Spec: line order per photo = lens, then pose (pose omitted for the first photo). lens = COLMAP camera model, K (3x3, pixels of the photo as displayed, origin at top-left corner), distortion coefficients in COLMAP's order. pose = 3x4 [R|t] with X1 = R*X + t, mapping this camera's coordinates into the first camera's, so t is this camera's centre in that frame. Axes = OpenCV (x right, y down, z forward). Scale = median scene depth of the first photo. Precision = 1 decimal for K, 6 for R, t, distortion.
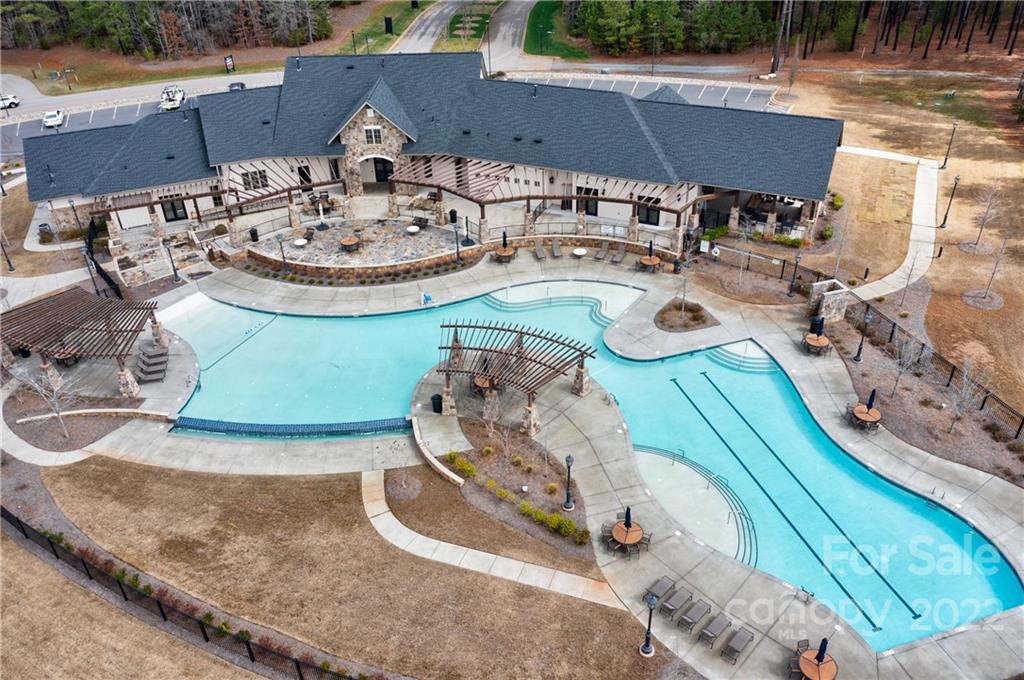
lens RADIAL K [[805.5, 0, 512.0], [0, 805.5, 340.0], [0, 0, 1]] dist [-0.012773, -0.002037]
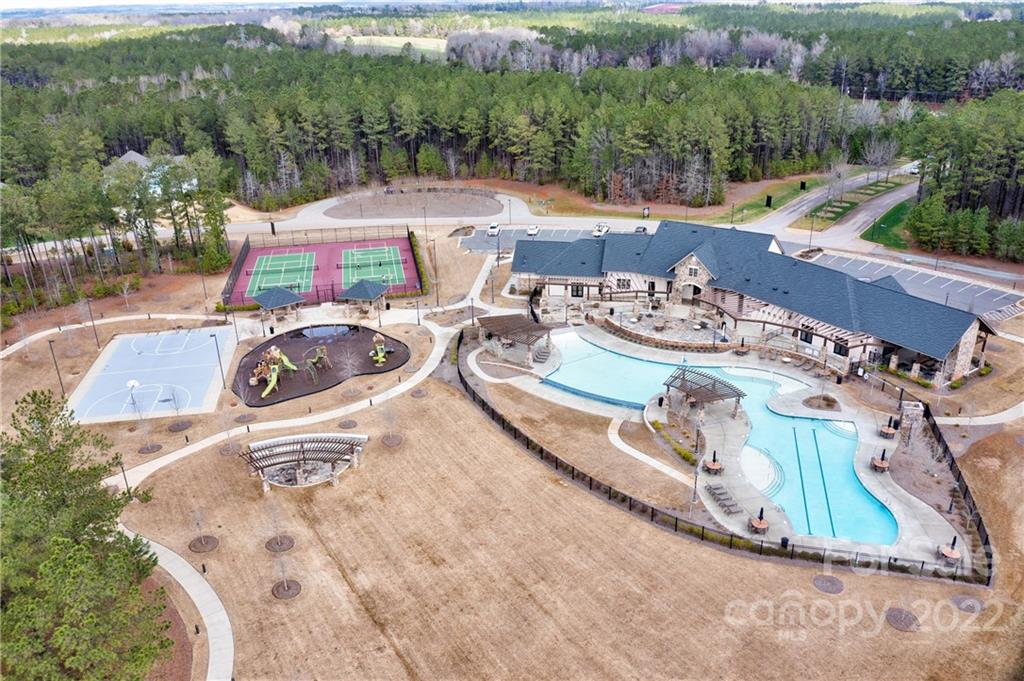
lens RADIAL K [[805.5, 0, 512.0], [0, 805.5, 340.5], [0, 0, 1]] dist [-0.012773, -0.002037]
pose [[0.852302, 0.217899, -0.475502, 0.356395], [-0.292058, 0.952432, -0.087039, 0.151778], [0.433917, 0.213058, 0.875398, -0.656130]]
